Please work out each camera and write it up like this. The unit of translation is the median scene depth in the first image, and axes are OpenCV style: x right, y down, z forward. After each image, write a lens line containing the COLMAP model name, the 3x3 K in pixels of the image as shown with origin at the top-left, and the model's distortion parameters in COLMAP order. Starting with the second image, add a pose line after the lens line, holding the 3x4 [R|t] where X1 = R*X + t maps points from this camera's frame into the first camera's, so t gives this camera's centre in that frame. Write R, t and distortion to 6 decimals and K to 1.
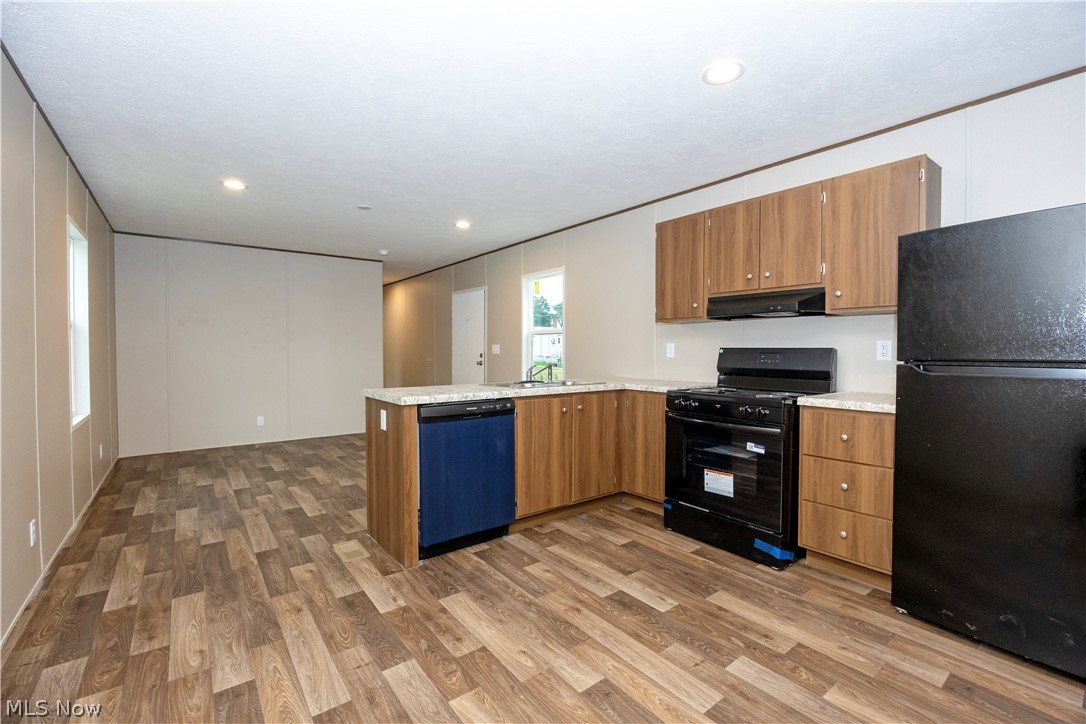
lens RADIAL K [[472.2, 0, 544.1], [0, 472.2, 350.5], [0, 0, 1]] dist [-0.014794, -0.000072]
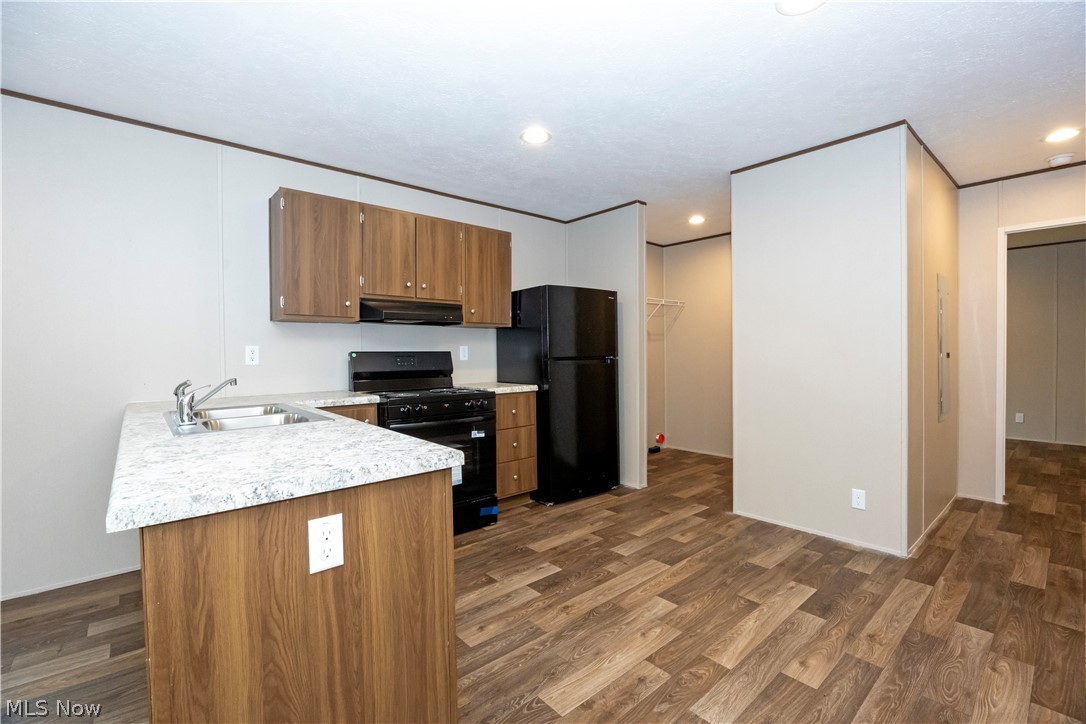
lens RADIAL K [[471.9, 0, 544.4], [0, 471.9, 359.4], [0, 0, 1]] dist [-0.008981, -0.000821]
pose [[-0.063659, -0.017355, 0.997821, -0.942234], [0.011507, 0.999770, 0.018123, -0.005995], [-0.997905, 0.012635, -0.063444, 1.111682]]
